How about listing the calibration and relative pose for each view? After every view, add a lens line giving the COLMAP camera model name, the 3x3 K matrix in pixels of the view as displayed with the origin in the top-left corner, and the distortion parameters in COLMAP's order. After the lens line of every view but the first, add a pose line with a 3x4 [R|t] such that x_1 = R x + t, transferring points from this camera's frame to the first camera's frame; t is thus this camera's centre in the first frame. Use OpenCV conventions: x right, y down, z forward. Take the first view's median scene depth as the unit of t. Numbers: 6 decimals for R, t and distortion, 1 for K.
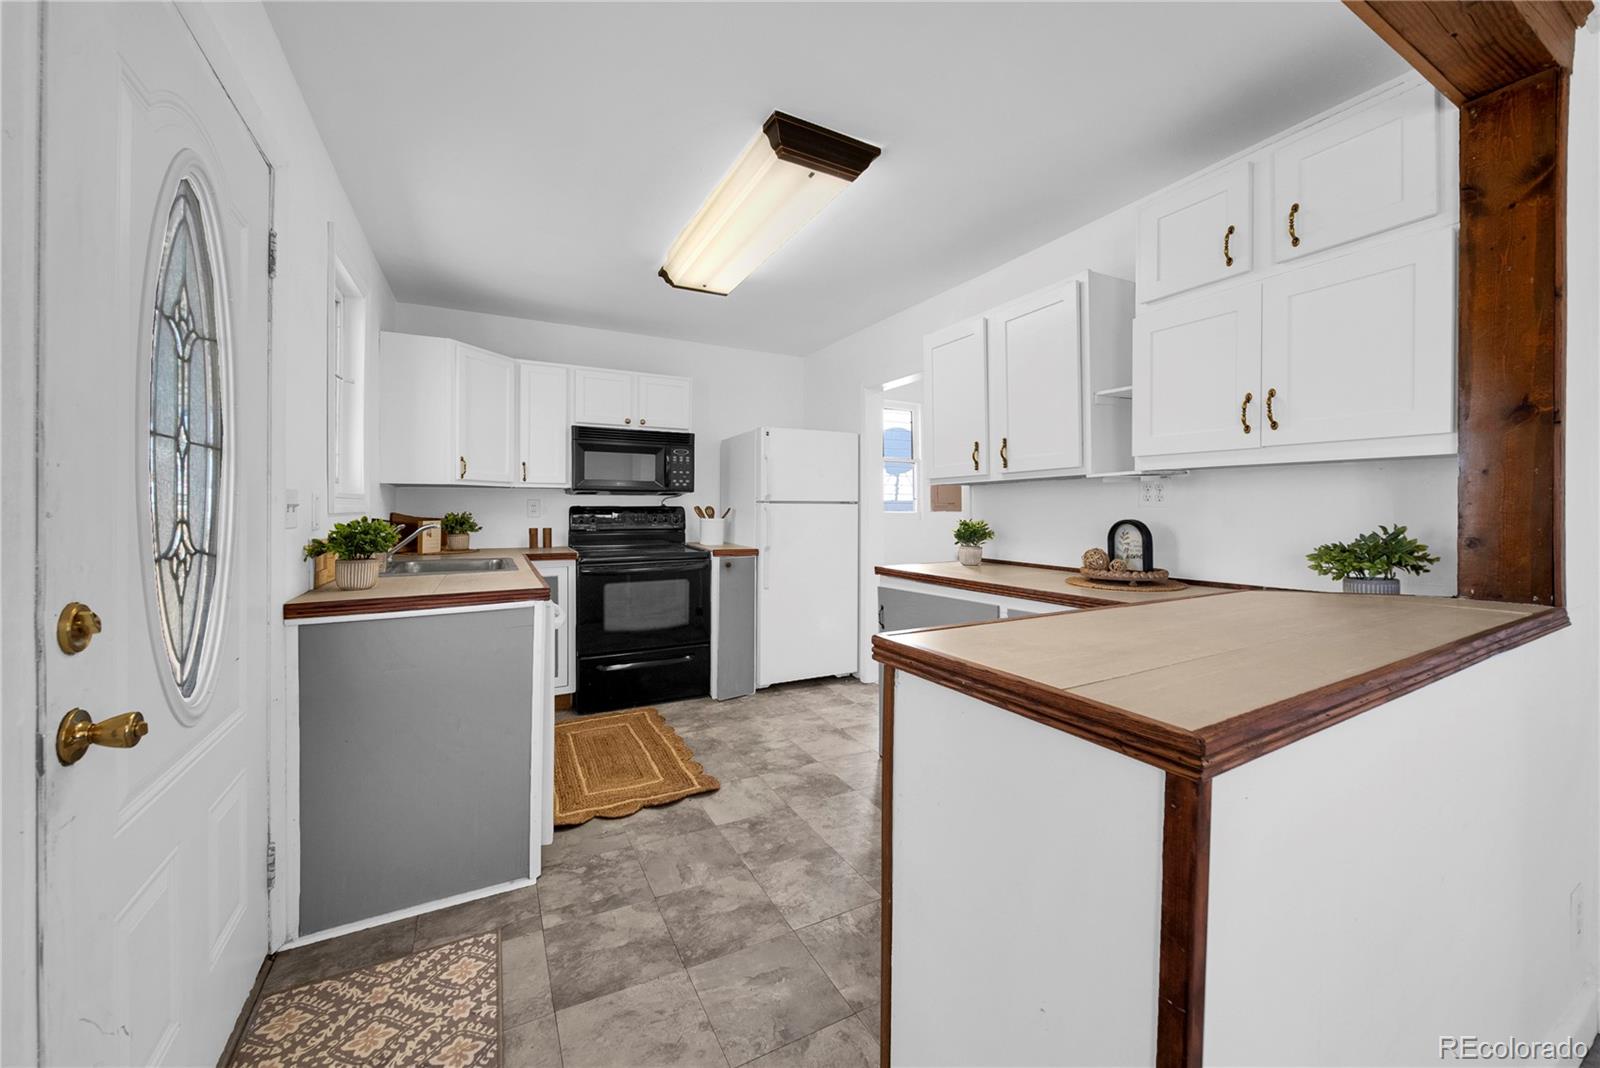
lens RADIAL K [[587.6, 0, 800.7], [0, 587.6, 508.6], [0, 0, 1]] dist [0.000472, 0.000045]
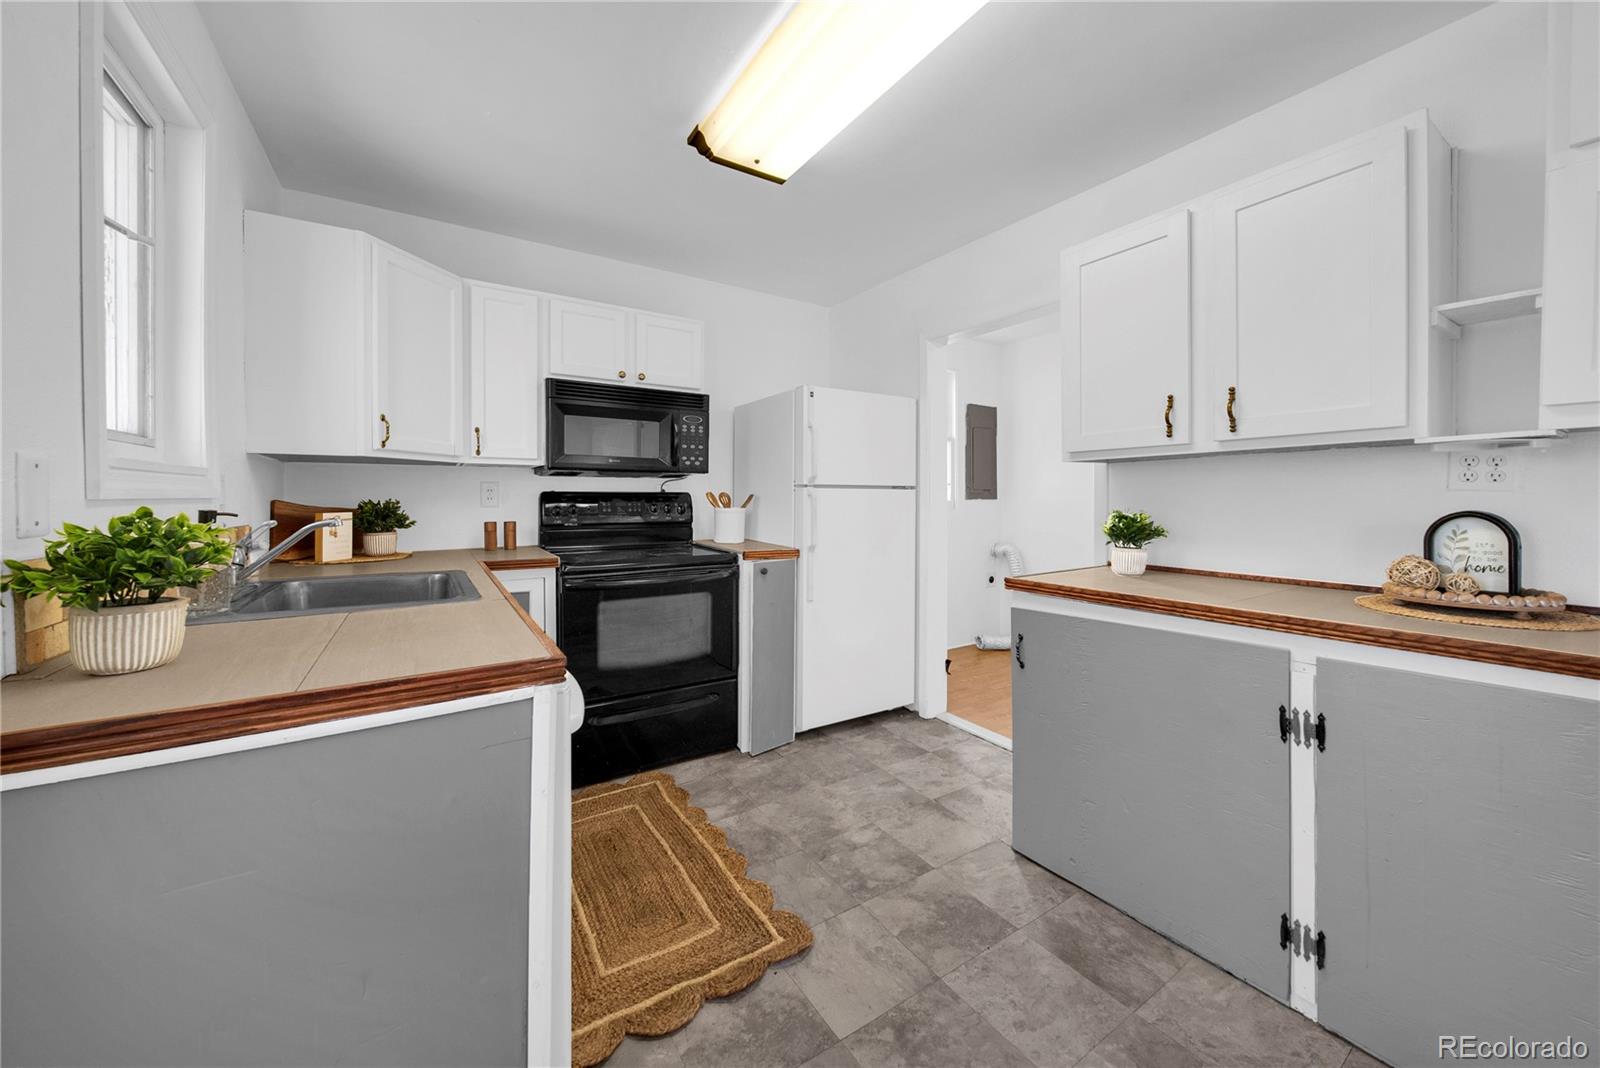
lens RADIAL K [[578.0, 0, 778.4], [0, 578.0, 505.7], [0, 0, 1]] dist [-0.001076, -0.000162]
pose [[0.997939, -0.000497, 0.064163, -0.165689], [-0.000434, 0.999895, 0.014485, 0.003262], [-0.064163, -0.014483, 0.997834, 0.305133]]
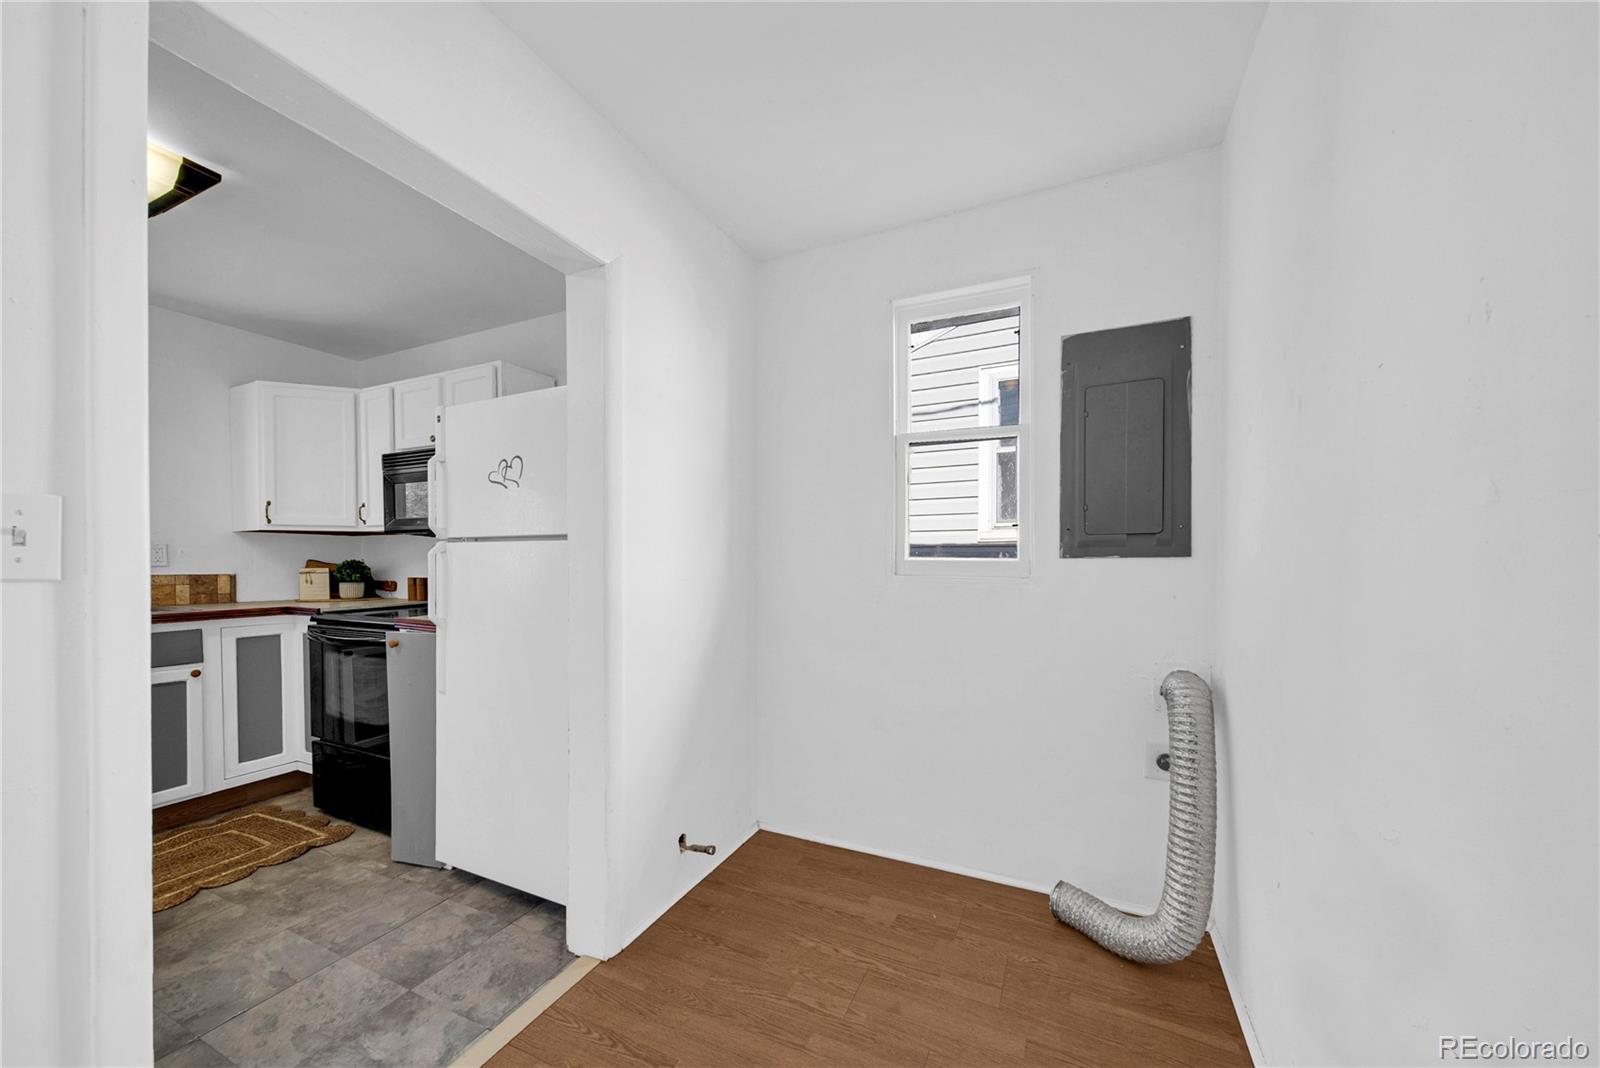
lens RADIAL K [[582.3, 0, 876.0], [0, 582.3, 563.3], [0, 0, 1]] dist [-0.000373, -0.000053]
pose [[0.609836, 0.004231, -0.792516, 0.724244], [0.002697, 0.999969, 0.007415, 0.008400], [0.792523, -0.006659, 0.609806, 1.123729]]
